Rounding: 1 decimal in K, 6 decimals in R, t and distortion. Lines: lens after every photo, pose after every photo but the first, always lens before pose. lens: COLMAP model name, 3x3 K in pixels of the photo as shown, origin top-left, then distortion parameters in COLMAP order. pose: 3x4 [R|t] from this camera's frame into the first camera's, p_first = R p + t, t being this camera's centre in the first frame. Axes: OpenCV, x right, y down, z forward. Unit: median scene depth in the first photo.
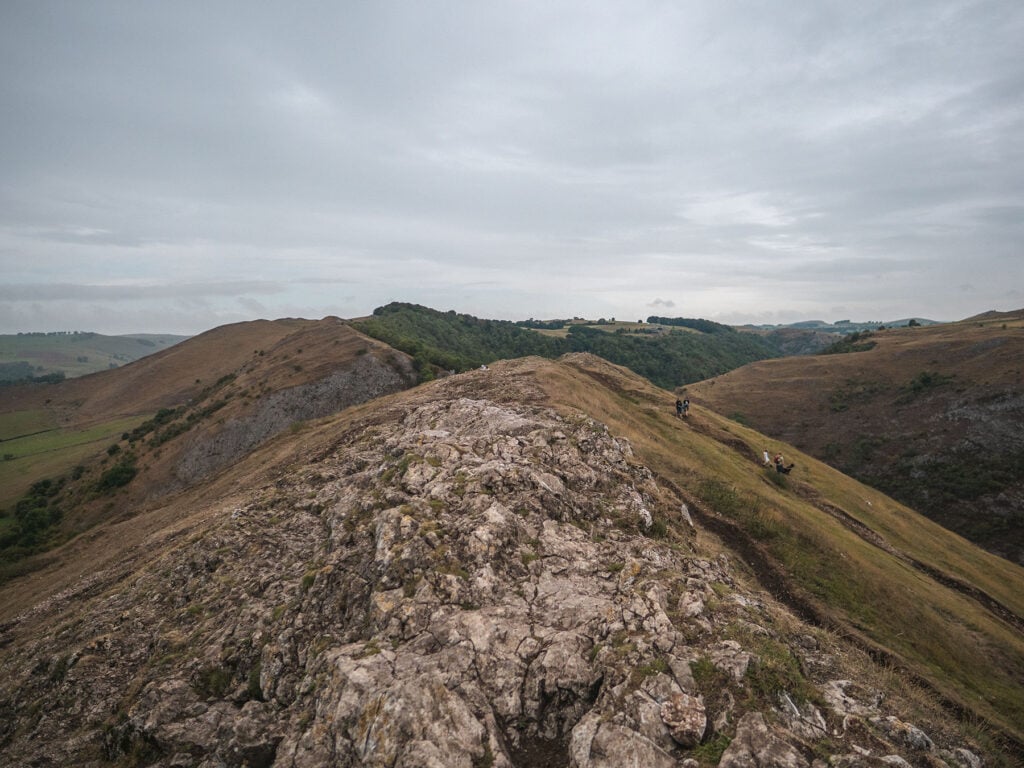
lens RADIAL K [[733.3, 0, 512.0], [0, 733.3, 384.0], [0, 0, 1]] dist [-0.000597, 0.000361]
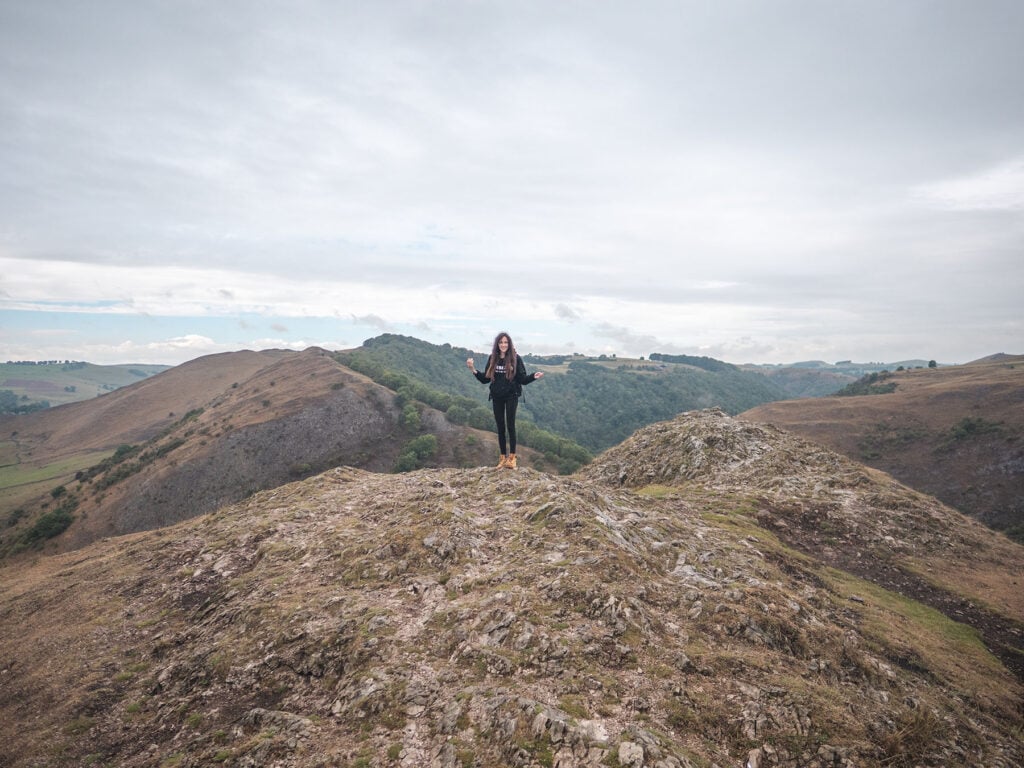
lens RADIAL K [[733.3, 0, 512.0], [0, 733.3, 384.0], [0, 0, 1]] dist [-0.000597, 0.000361]
pose [[0.999888, 0.014800, 0.002190, 0.002098], [-0.014676, 0.998709, -0.048632, -0.004232], [-0.002907, 0.048595, 0.998814, 0.078574]]
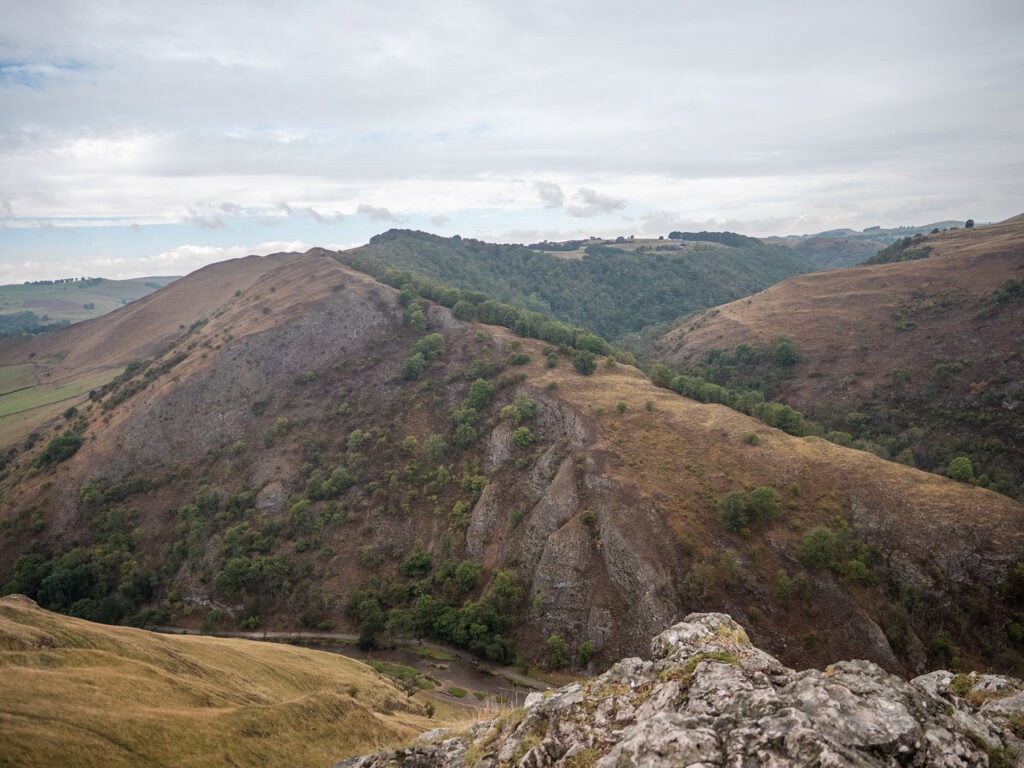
lens RADIAL K [[733.3, 0, 512.0], [0, 733.3, 384.0], [0, 0, 1]] dist [-0.000597, 0.000361]
pose [[0.998587, -0.043979, -0.029844, 0.009963], [0.046763, 0.993876, 0.100117, -0.006116], [0.025258, -0.101371, 0.994528, 0.107551]]
